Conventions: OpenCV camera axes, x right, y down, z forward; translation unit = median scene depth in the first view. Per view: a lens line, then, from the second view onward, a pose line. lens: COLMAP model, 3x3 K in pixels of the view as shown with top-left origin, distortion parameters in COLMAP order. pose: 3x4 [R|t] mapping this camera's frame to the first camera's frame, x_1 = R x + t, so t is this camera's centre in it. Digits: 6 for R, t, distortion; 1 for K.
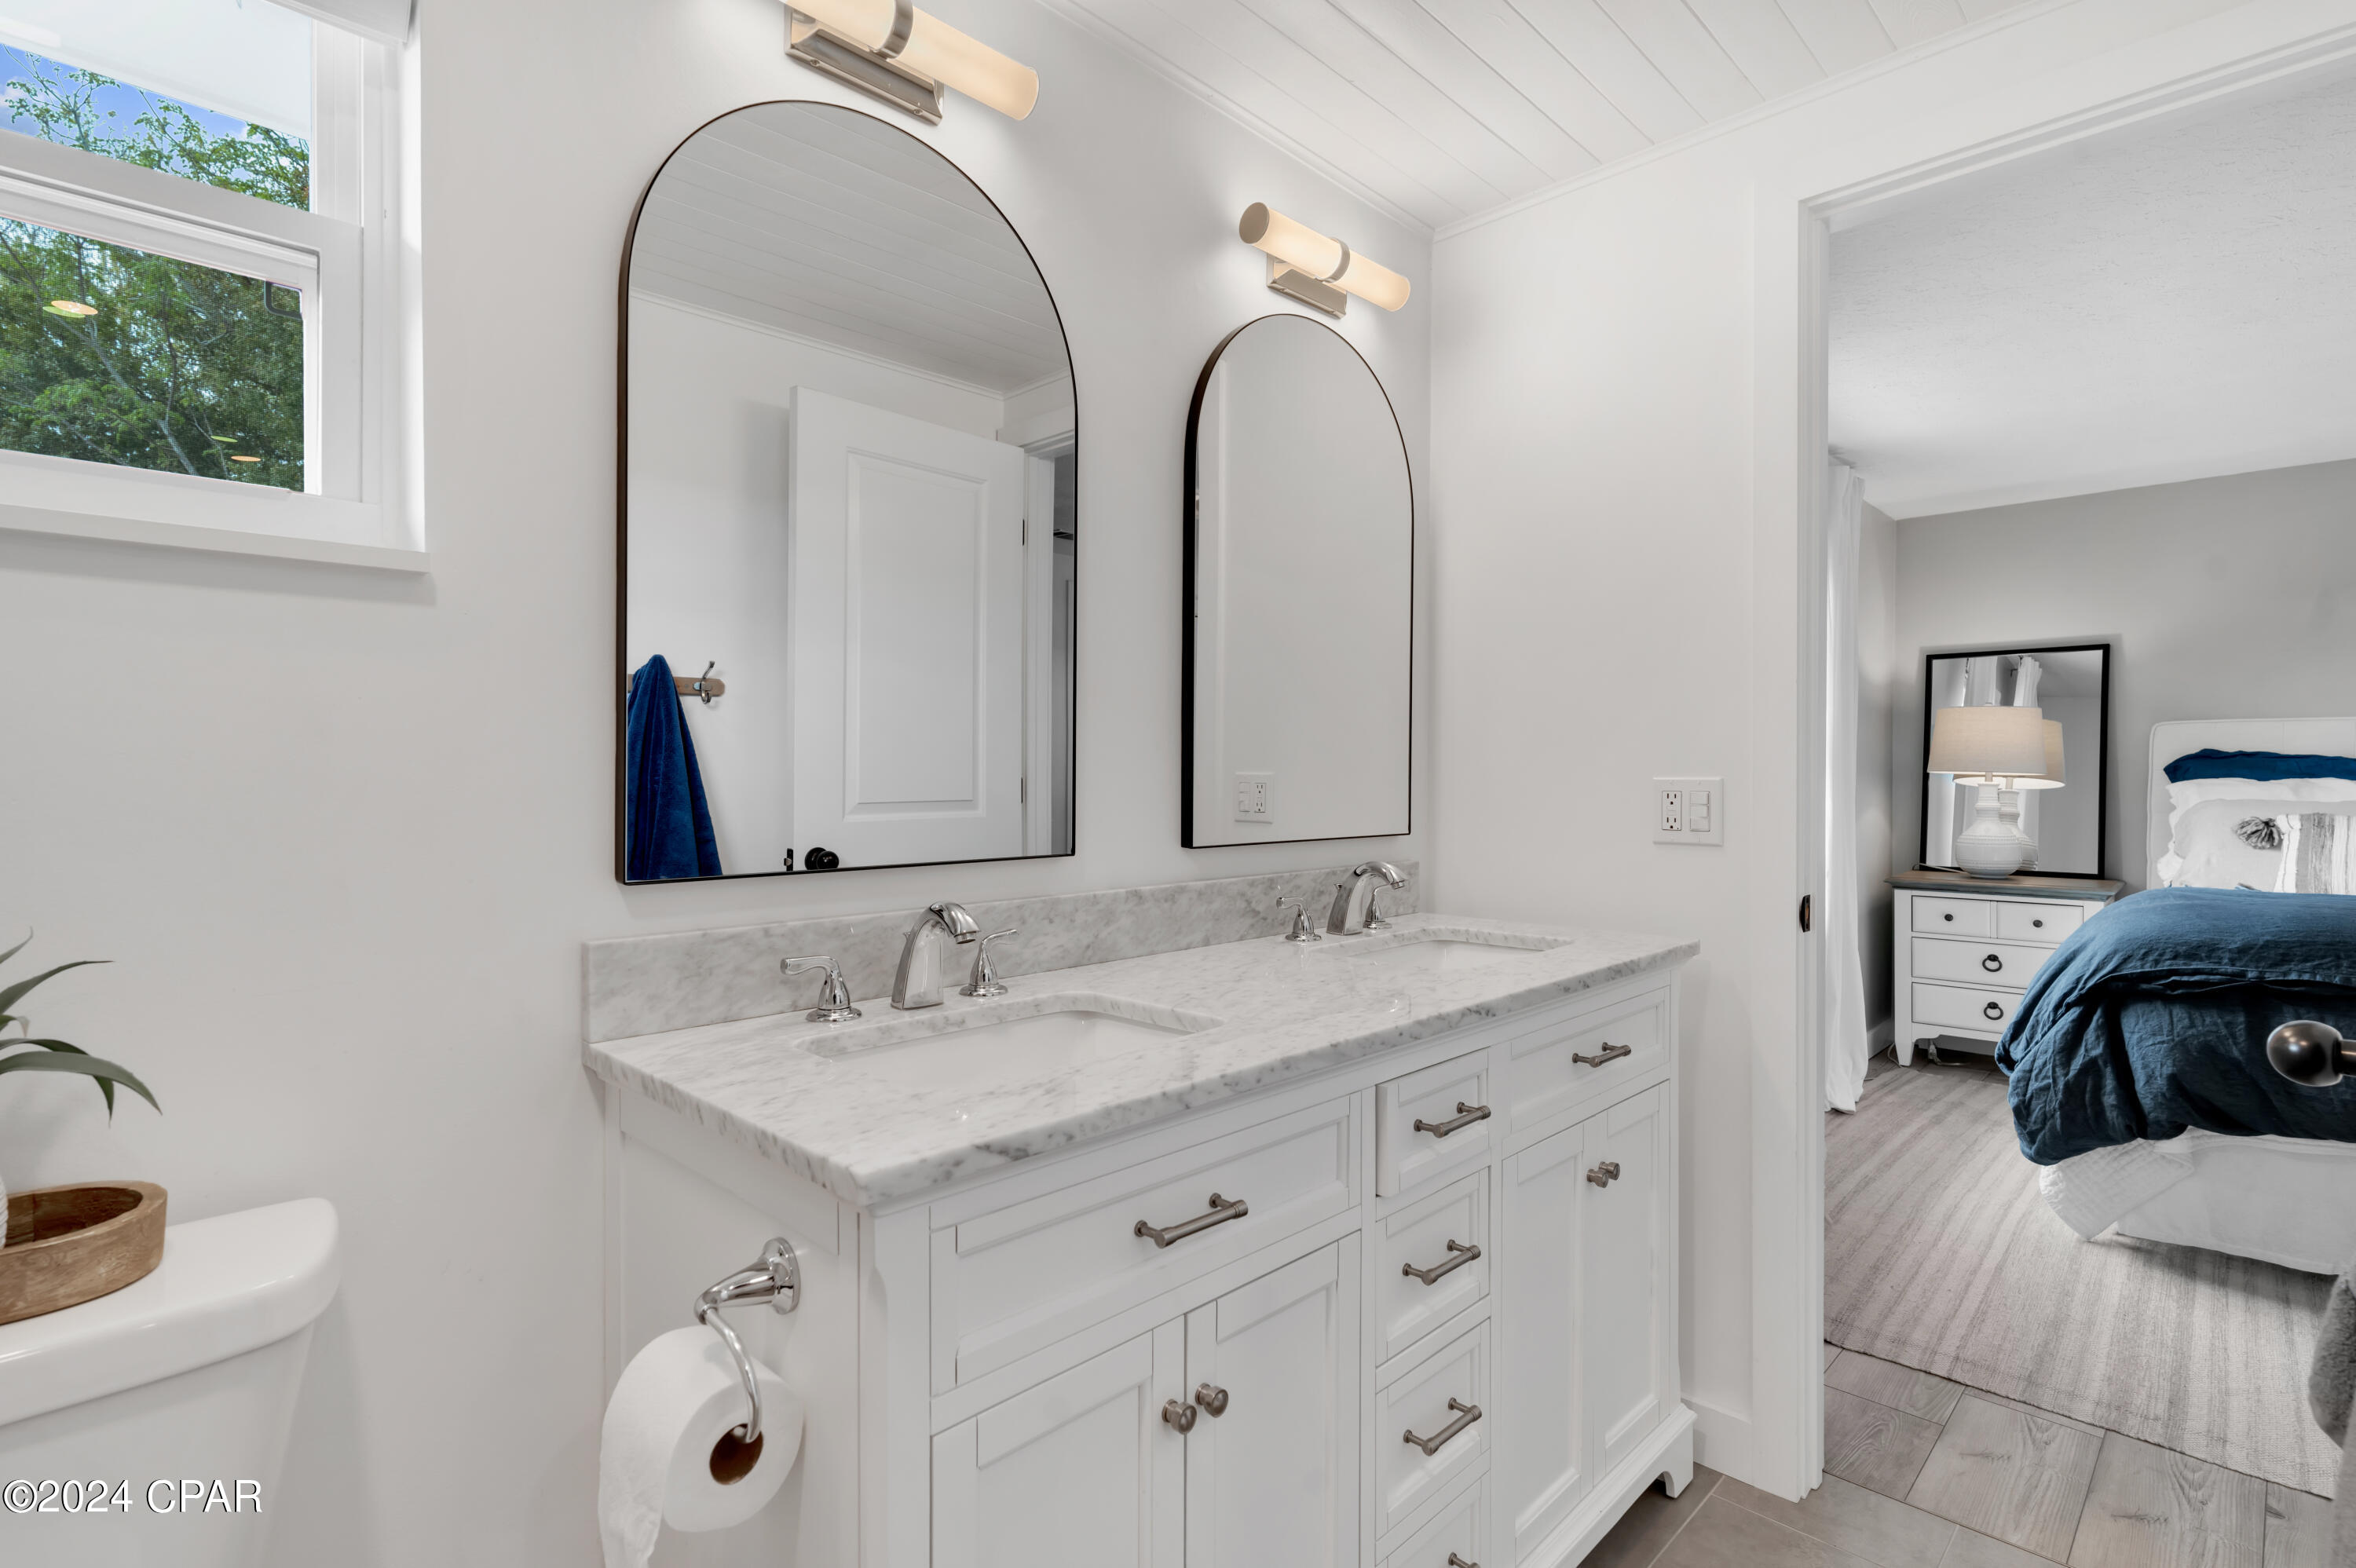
lens RADIAL K [[1141.8, 0, 1163.7], [0, 1141.8, 752.8], [0, 0, 1]] dist [0.001632, -0.000298]
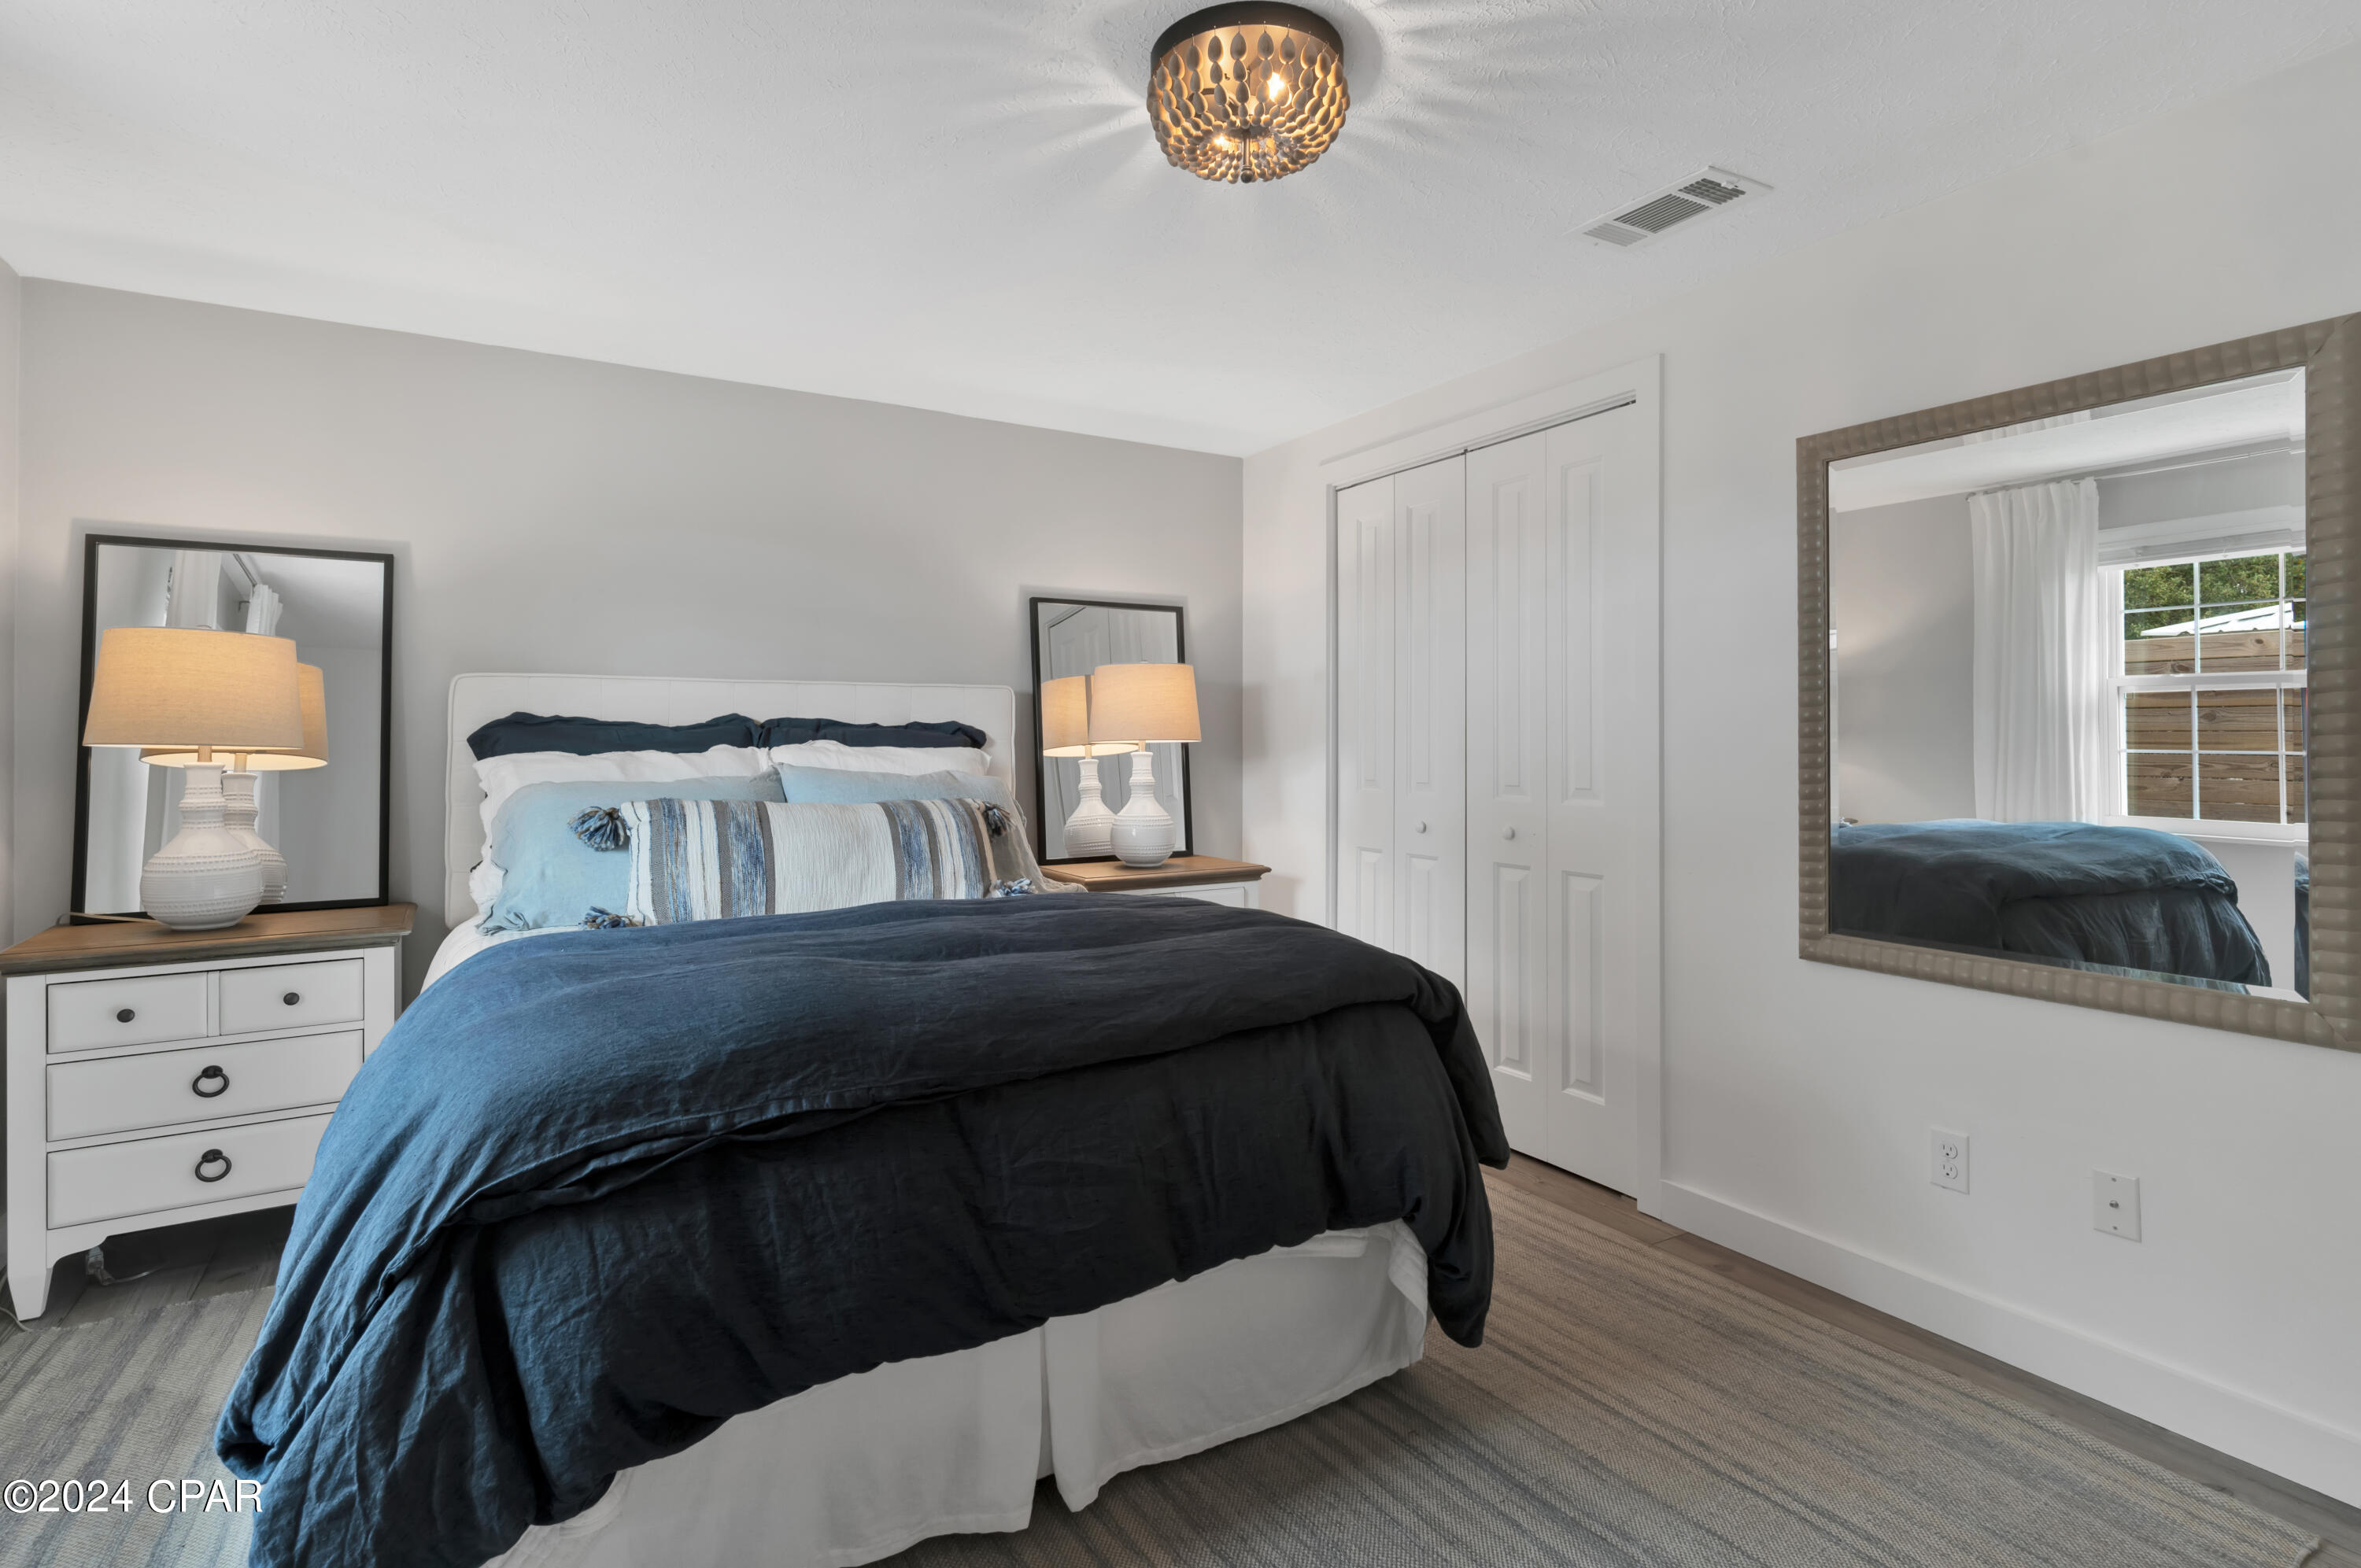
lens RADIAL K [[1144.1, 0, 1166.2], [0, 1144.1, 752.7], [0, 0, 1]] dist [0.001632, -0.000298]
pose [[0.247098, -0.012745, 0.968907, 0.428481], [-0.013895, 0.999764, 0.016695, 0.006406], [-0.968891, -0.017589, 0.246863, 0.588518]]
